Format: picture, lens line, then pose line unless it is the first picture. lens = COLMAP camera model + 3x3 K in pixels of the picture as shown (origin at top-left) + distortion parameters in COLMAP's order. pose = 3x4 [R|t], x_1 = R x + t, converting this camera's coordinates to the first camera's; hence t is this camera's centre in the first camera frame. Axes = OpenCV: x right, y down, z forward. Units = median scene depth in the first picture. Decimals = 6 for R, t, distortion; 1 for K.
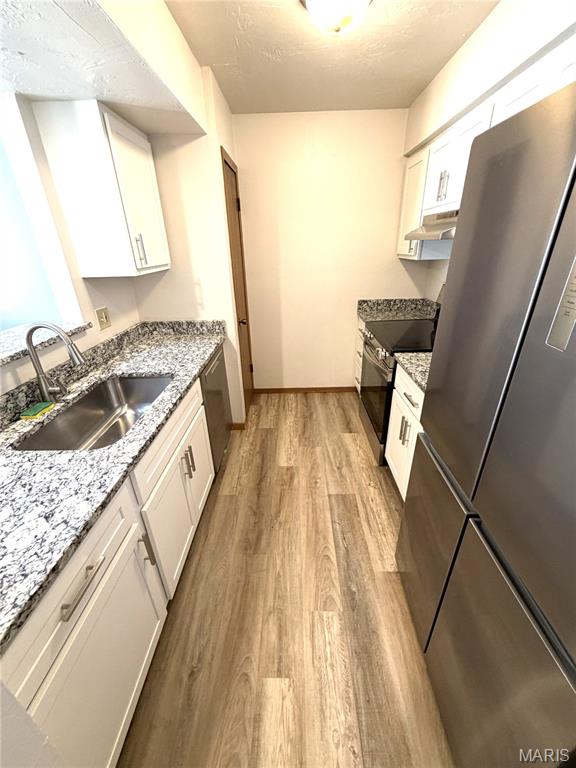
lens RADIAL K [[306.0, 0, 291.2], [0, 306.0, 382.4], [0, 0, 1]] dist [-0.000016, 0.000818]
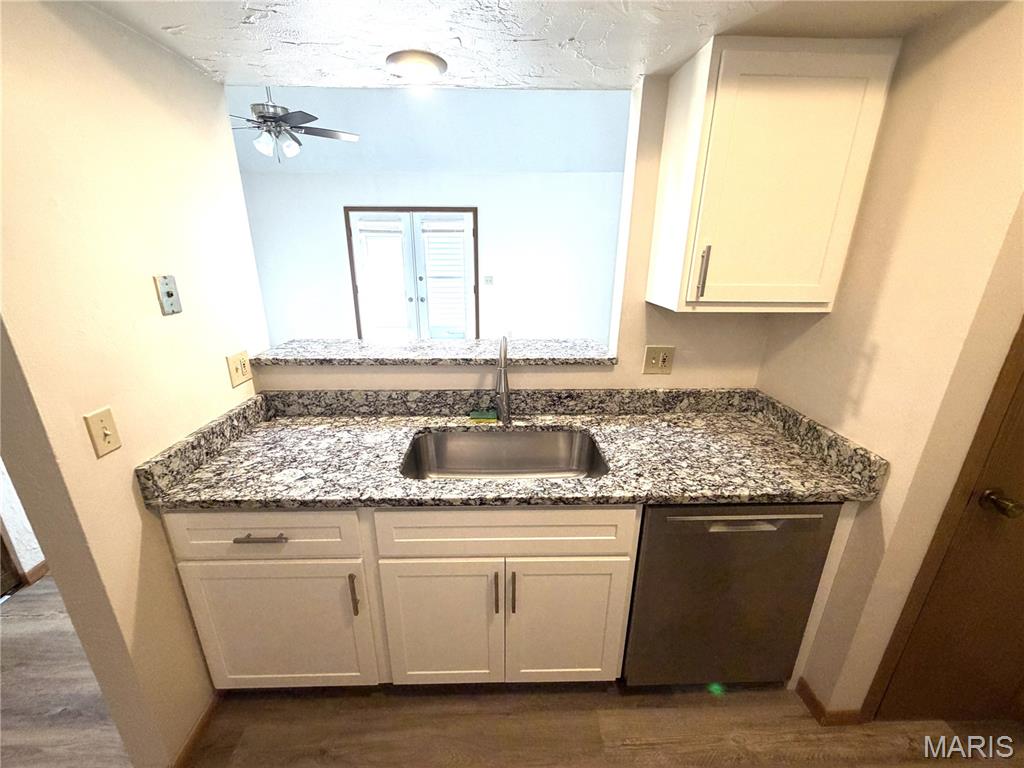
lens RADIAL K [[408.0, 0, 510.0], [0, 408.0, 385.3], [0, 0, 1]] dist [-0.000016, 0.000818]
pose [[0.035804, 0.341882, -0.939060, 0.258533], [-0.427542, 0.854569, 0.294821, -0.294205], [0.903286, 0.390932, 0.176766, 0.568131]]
